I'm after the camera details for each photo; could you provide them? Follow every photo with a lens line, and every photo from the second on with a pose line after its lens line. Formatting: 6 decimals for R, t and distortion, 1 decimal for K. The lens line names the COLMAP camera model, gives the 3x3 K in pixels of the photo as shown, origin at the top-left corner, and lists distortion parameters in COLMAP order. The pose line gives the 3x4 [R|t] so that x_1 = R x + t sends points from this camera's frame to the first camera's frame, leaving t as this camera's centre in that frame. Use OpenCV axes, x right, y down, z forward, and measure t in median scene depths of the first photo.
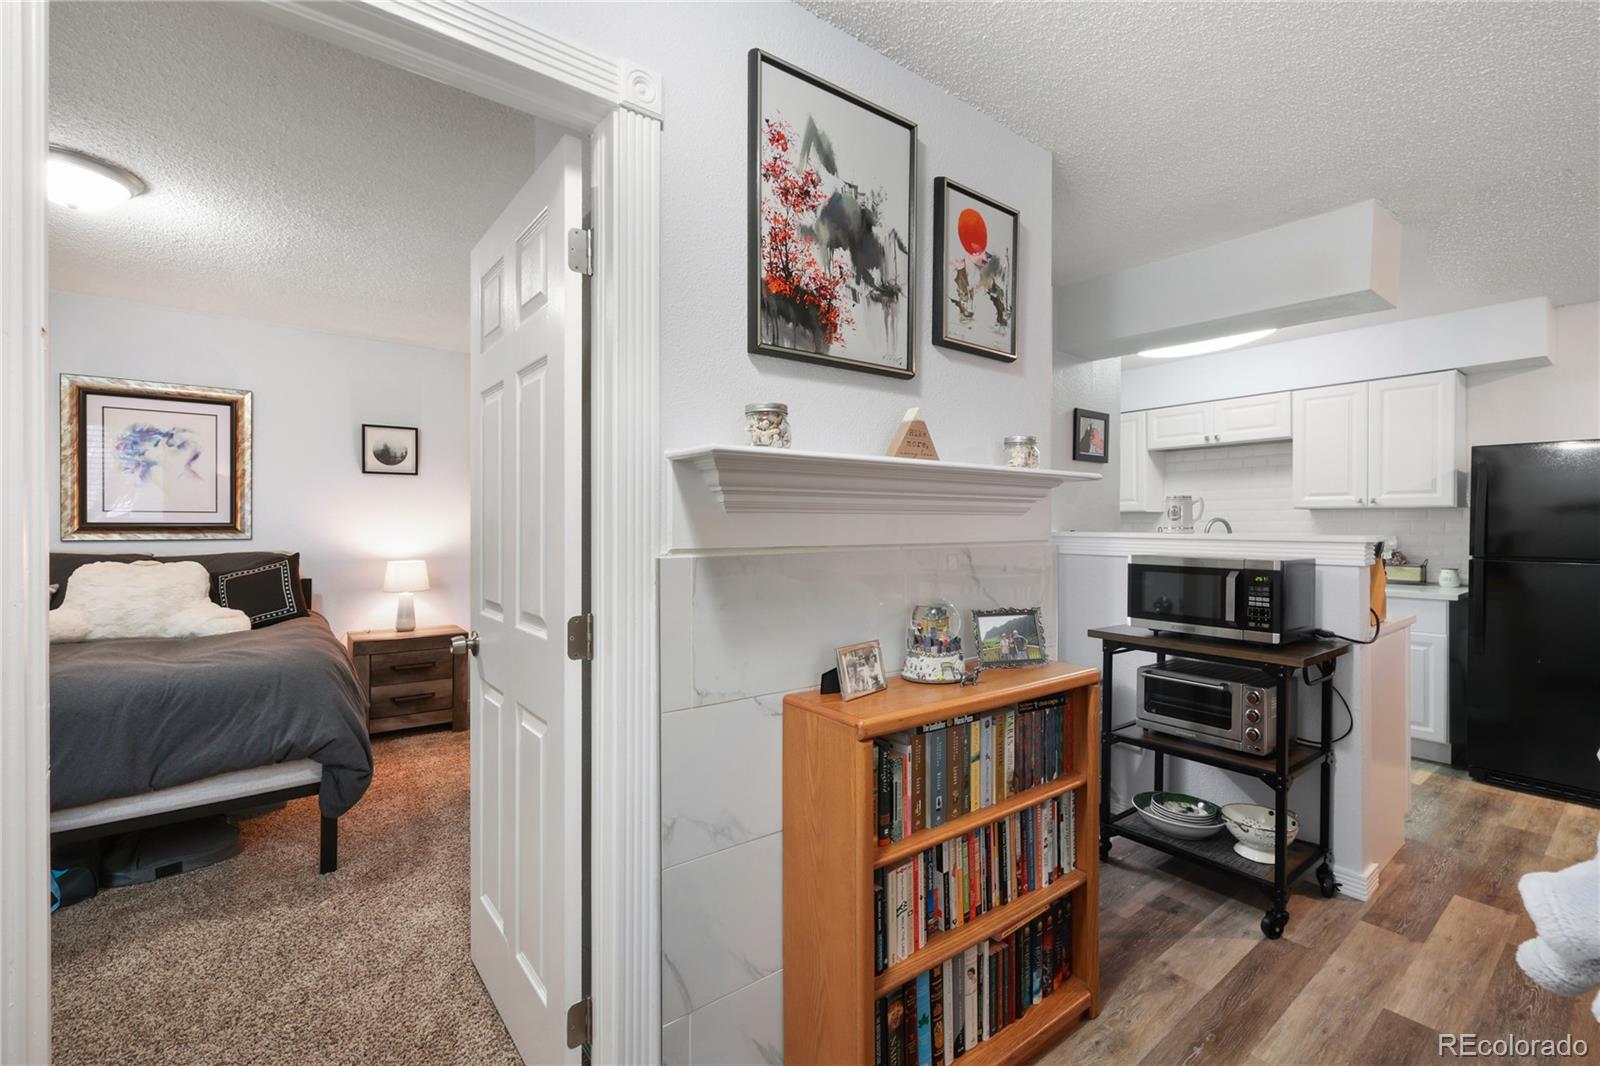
lens RADIAL K [[703.6, 0, 792.8], [0, 703.6, 527.7], [0, 0, 1]] dist [-0.001354, 0.009108]
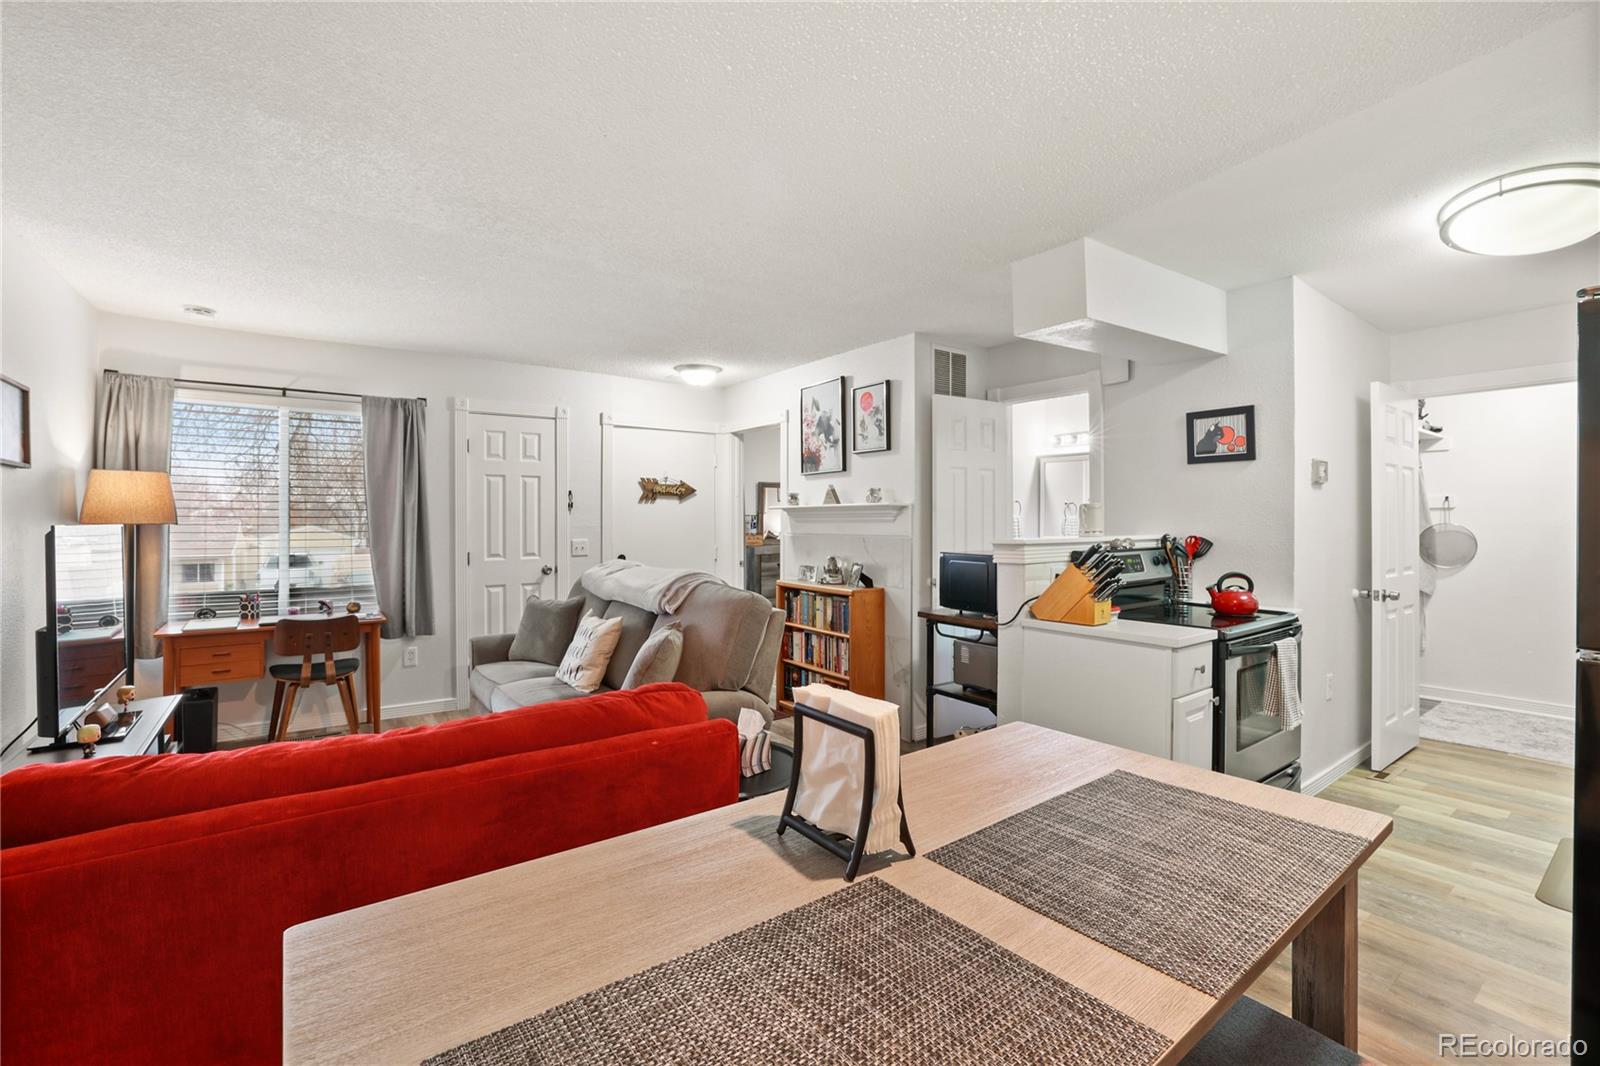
lens RADIAL K [[703.6, 0, 802.3], [0, 703.6, 521.3], [0, 0, 1]] dist [-0.001354, 0.009108]
pose [[-0.035244, 0.000378, -0.999379, 2.914563], [-0.002324, 0.999997, 0.000460, -0.027459], [0.999376, 0.002339, -0.035243, 0.978177]]
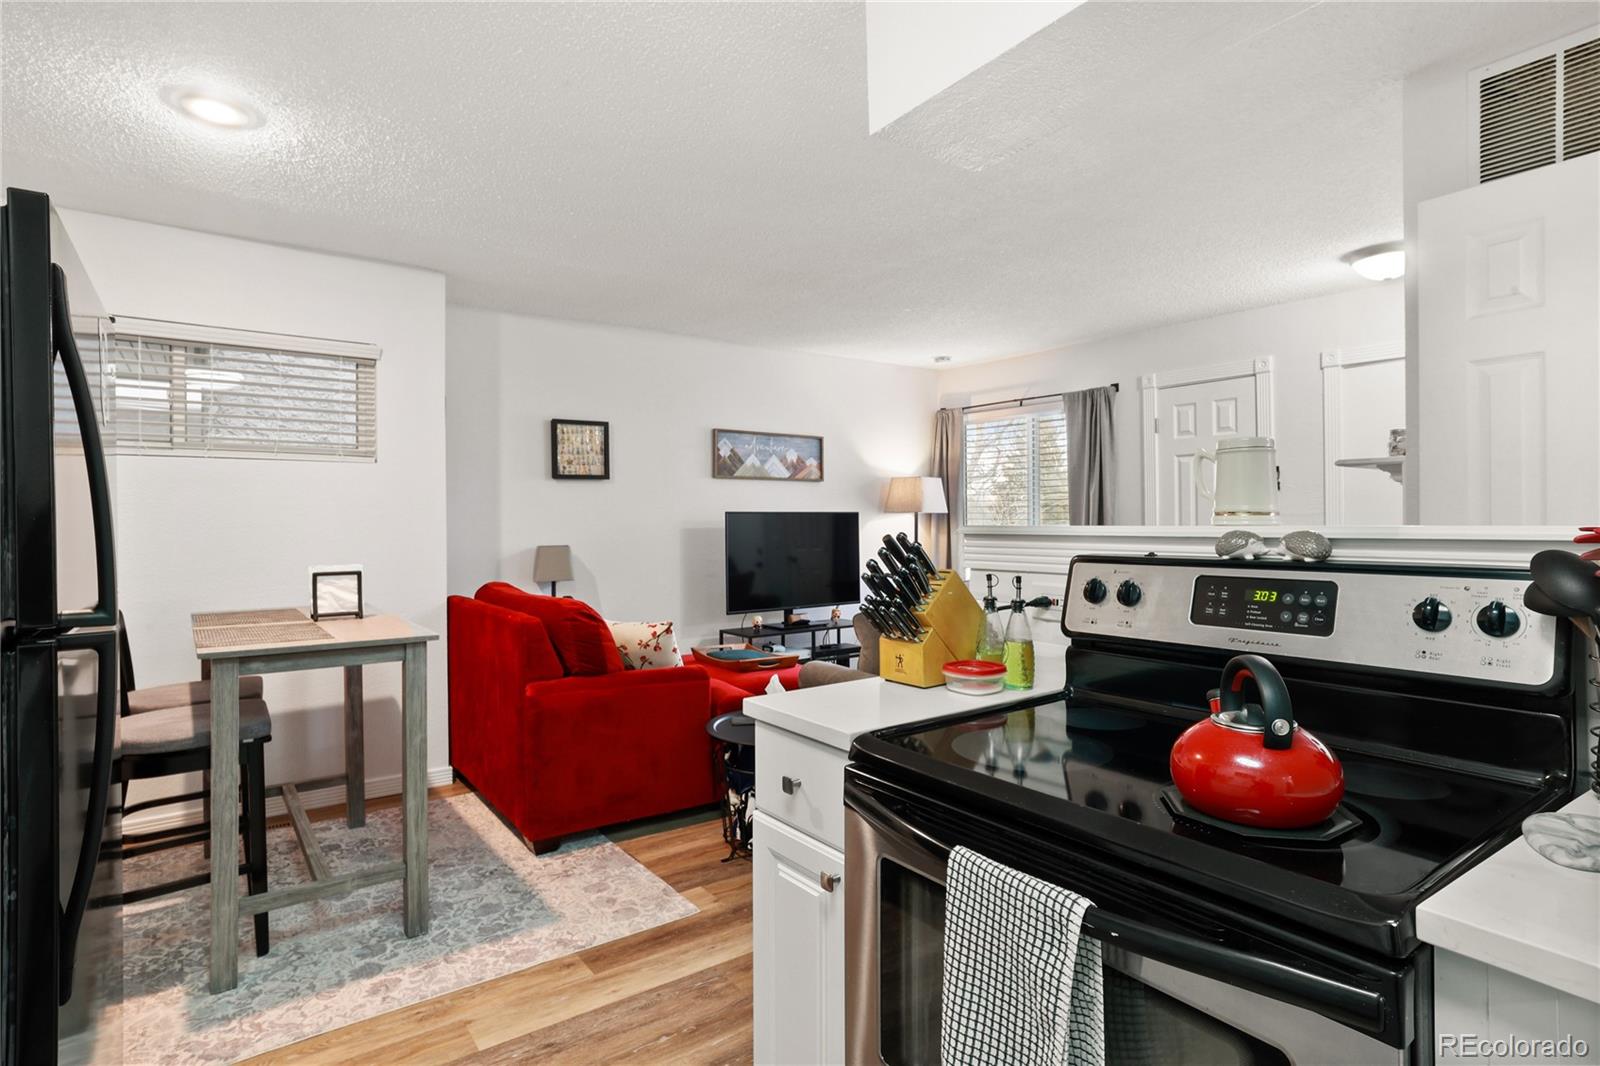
lens RADIAL K [[840.5, 0, 802.1], [0, 840.5, 519.7], [0, 0, 1]] dist [-0.030377, 0.019414]
pose [[-0.999391, 0.000827, 0.034896, 1.344743], [0.000991, 0.999989, 0.004691, 0.002852], [-0.034892, 0.004723, -0.999380, 2.630041]]
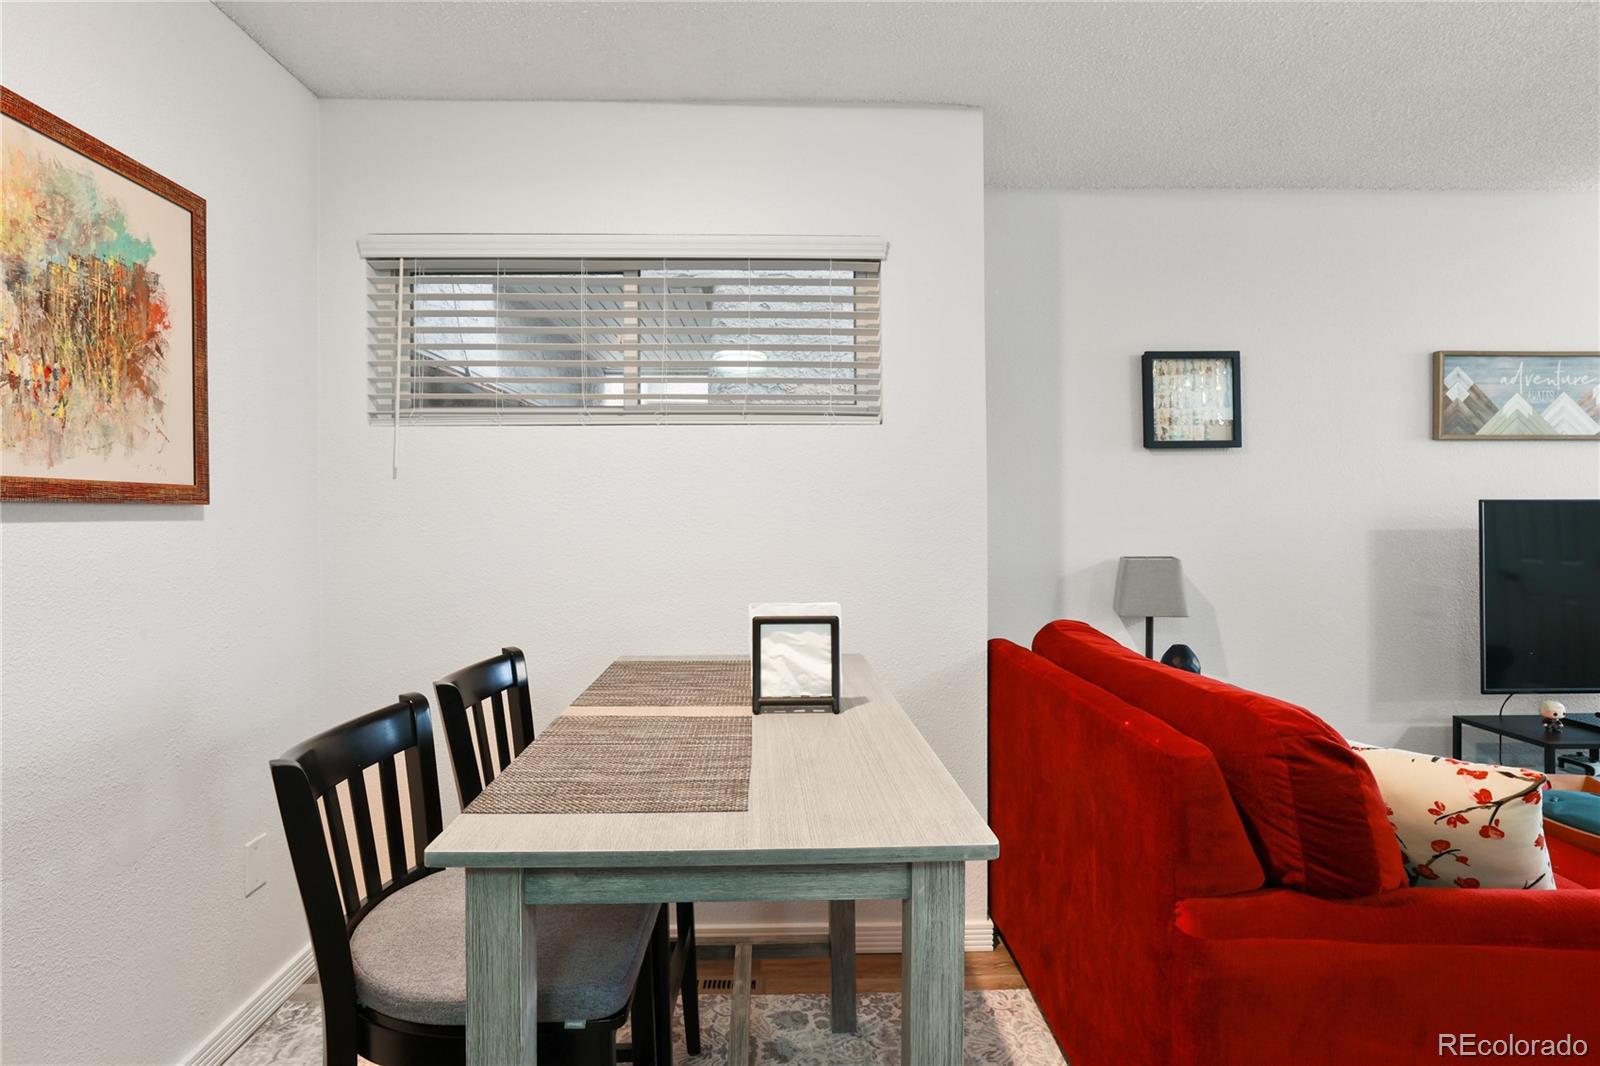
lens RADIAL K [[840.5, 0, 784.5], [0, 840.5, 523.8], [0, 0, 1]] dist [-0.030377, 0.019414]
pose [[-0.795114, -0.005276, 0.606437, 1.813806], [0.003732, 0.999901, 0.013591, 0.006789], [-0.606448, 0.013070, -0.795016, 1.698389]]
